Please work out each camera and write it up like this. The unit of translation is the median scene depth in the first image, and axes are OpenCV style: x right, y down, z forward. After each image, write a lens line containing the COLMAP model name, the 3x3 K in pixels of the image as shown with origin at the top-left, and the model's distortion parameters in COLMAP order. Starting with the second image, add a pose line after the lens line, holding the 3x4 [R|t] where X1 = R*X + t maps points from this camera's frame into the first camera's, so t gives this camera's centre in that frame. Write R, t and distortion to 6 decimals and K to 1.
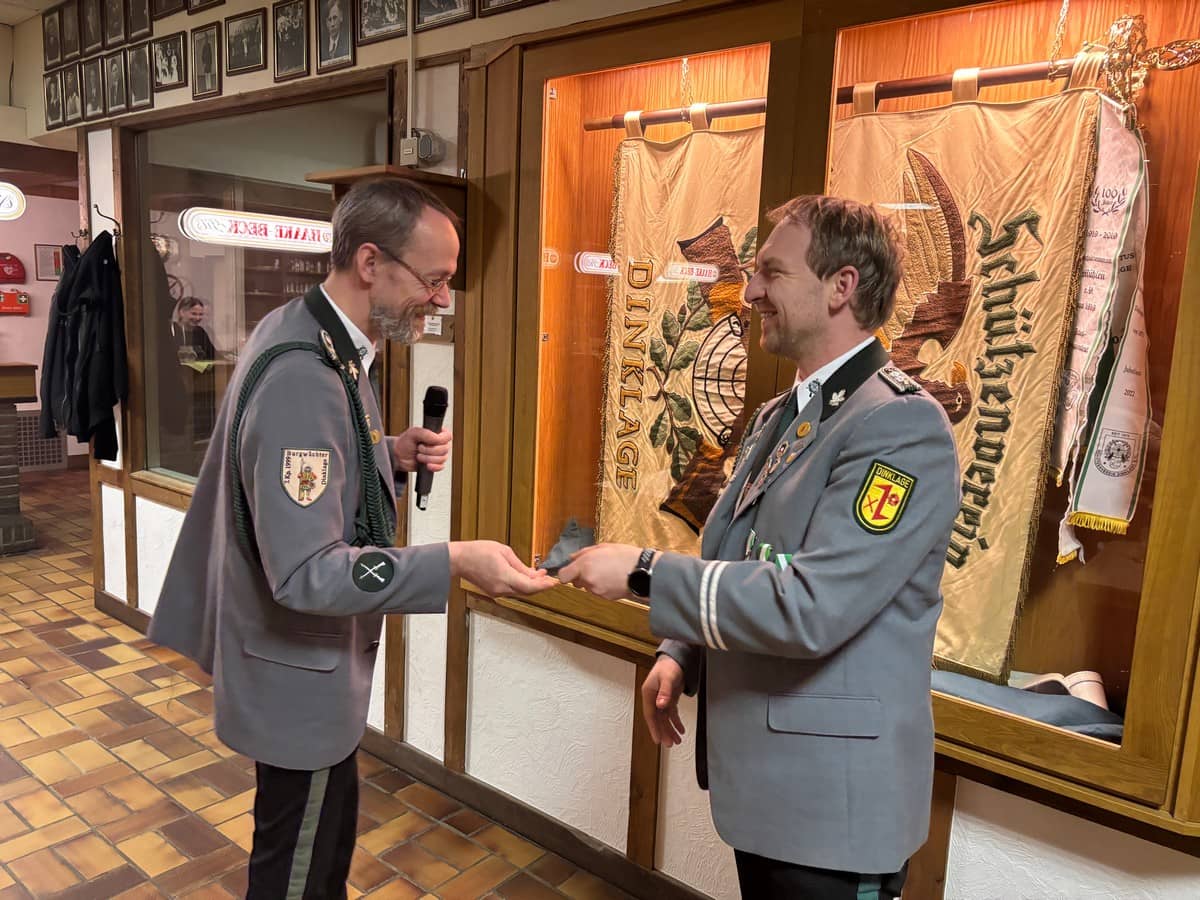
lens RADIAL K [[912.7, 0, 597.8], [0, 912.7, 445.0], [0, 0, 1]] dist [0.063270, -0.065896]
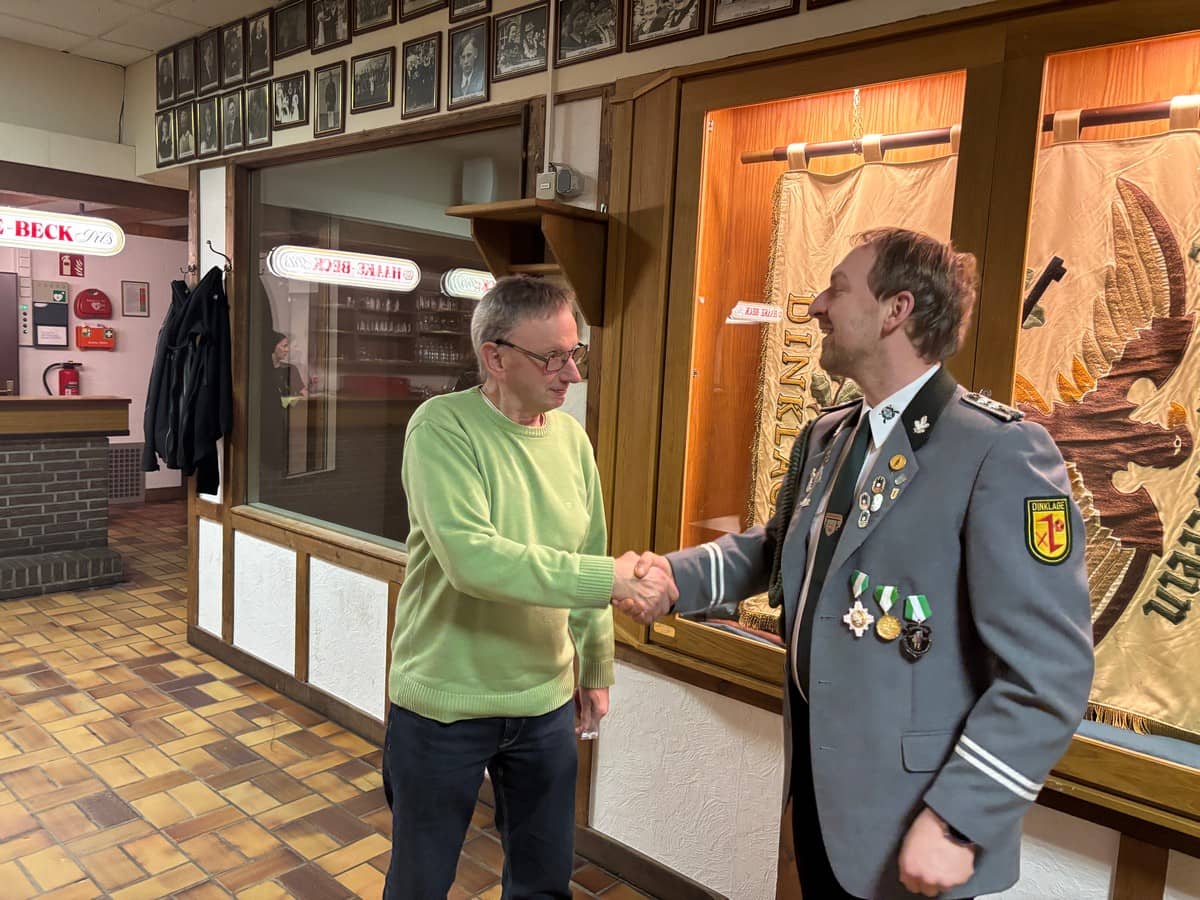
lens RADIAL K [[912.7, 0, 611.7], [0, 912.7, 445.2], [0, 0, 1]] dist [0.063270, -0.065896]
pose [[0.999416, 0.011713, -0.032103, -0.124833], [-0.013086, 0.998995, -0.042874, 0.000967], [0.031568, 0.043269, 0.998565, 0.035311]]
